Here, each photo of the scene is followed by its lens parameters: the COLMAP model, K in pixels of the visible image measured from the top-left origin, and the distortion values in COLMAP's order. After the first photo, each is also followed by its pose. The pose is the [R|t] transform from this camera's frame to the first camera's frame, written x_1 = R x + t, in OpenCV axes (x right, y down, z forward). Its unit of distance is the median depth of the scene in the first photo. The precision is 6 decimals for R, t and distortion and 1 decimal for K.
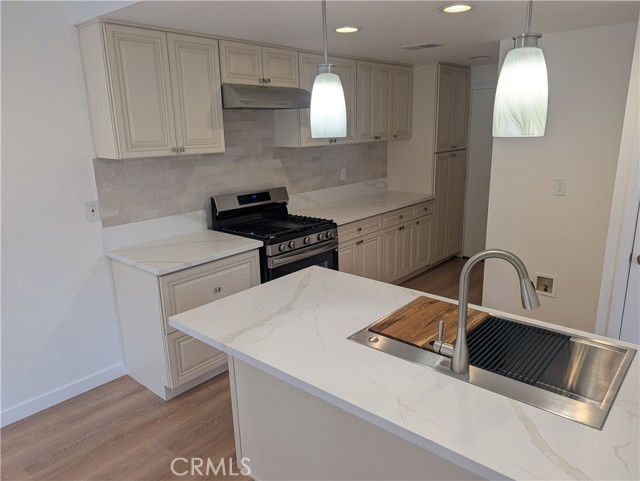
lens RADIAL K [[453.1, 0, 318.8], [0, 453.1, 244.1], [0, 0, 1]] dist [0.019815, -0.020693]
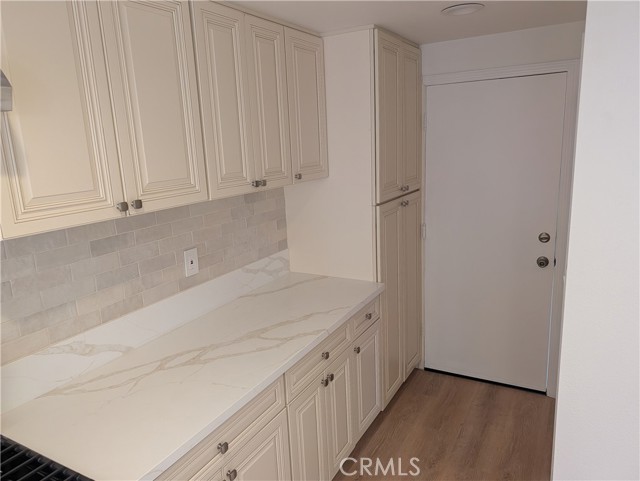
lens RADIAL K [[453.1, 0, 324.3], [0, 453.1, 237.6], [0, 0, 1]] dist [0.019815, -0.020693]
pose [[0.972962, -0.065065, 0.221612, 0.084868], [0.076072, 0.996239, -0.041490, -0.151460], [-0.218079, 0.057226, 0.974252, 0.532832]]
